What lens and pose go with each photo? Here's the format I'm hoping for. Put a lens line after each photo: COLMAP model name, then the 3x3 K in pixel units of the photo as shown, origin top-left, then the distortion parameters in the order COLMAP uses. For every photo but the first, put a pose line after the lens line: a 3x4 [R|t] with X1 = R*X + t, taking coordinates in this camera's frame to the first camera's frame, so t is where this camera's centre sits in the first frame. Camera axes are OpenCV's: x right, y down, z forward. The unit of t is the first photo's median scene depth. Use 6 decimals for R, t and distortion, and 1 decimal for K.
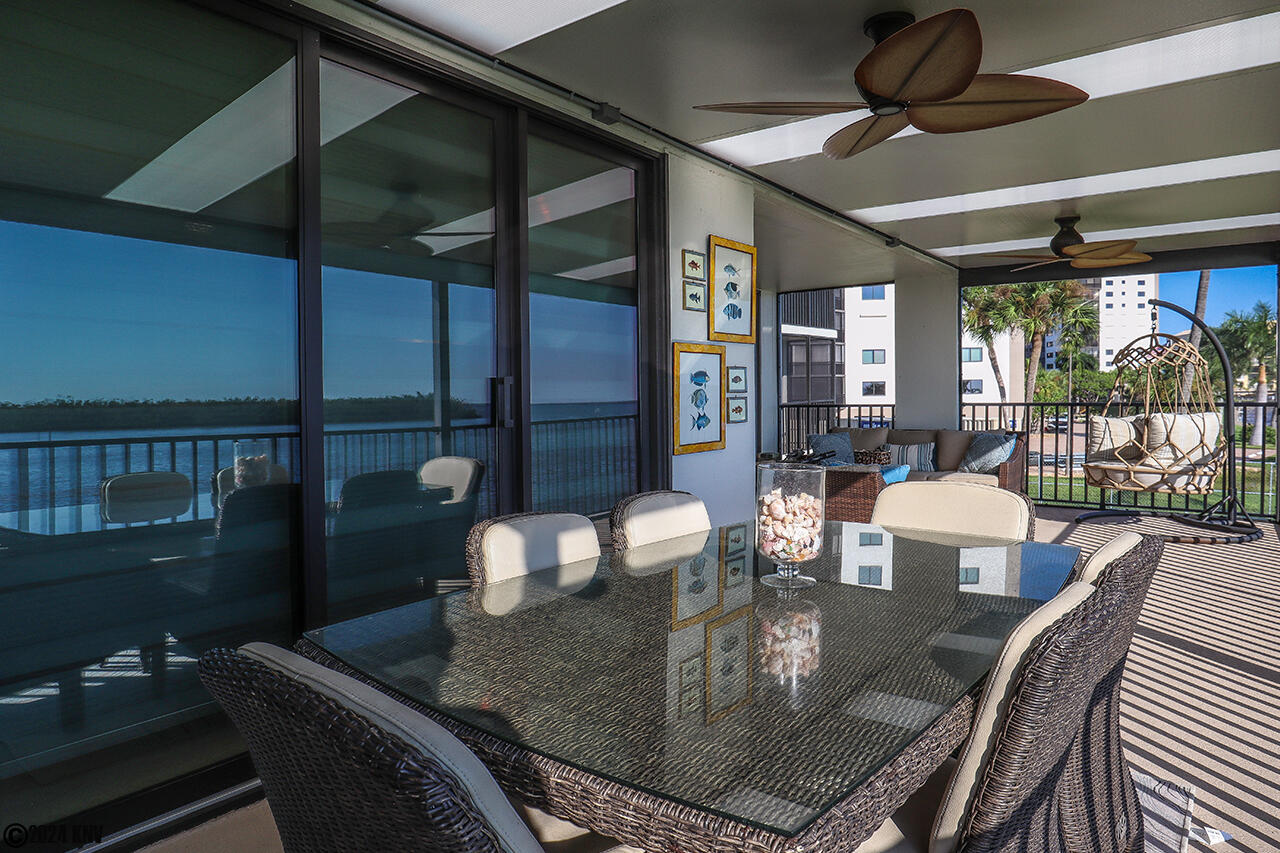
lens RADIAL K [[746.9, 0, 644.6], [0, 746.9, 407.5], [0, 0, 1]] dist [-0.003795, 0.000686]
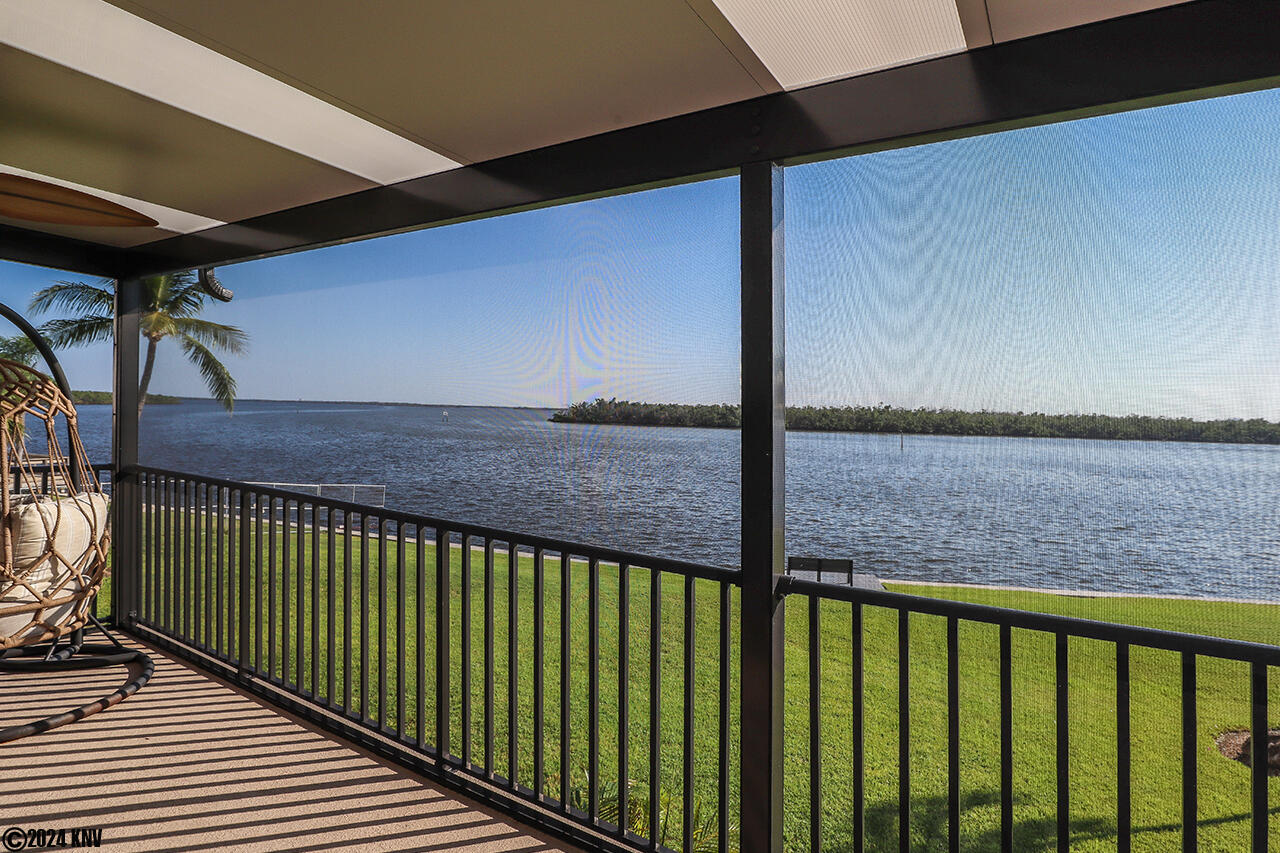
lens RADIAL K [[707.2, 0, 640.0], [0, 707.2, 426.5], [0, 0, 1]] dist [-0.003976, -0.000375]
pose [[-0.082660, -0.007448, 0.996550, 0.121279], [-0.011145, 0.999916, 0.006549, -0.060617], [-0.996516, -0.010565, -0.082736, 0.594129]]
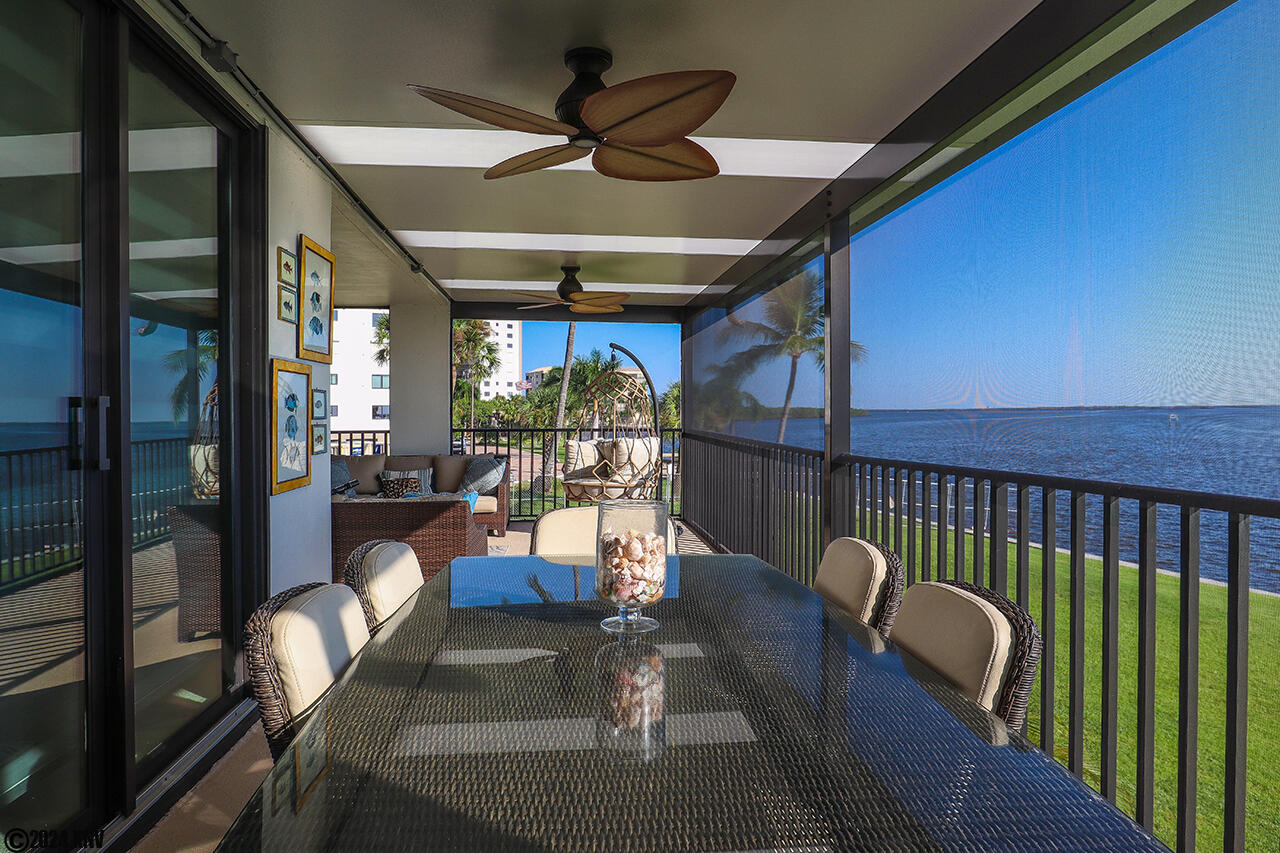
lens RADIAL K [[753.1, 0, 569.7], [0, 753.1, 432.2], [0, 0, 1]] dist [-0.041154, 0.063983]
pose [[0.776027, -0.004851, 0.630681, -0.153656], [0.004868, 0.999987, 0.001702, -0.003946], [-0.630681, 0.001750, 0.776040, 0.103963]]
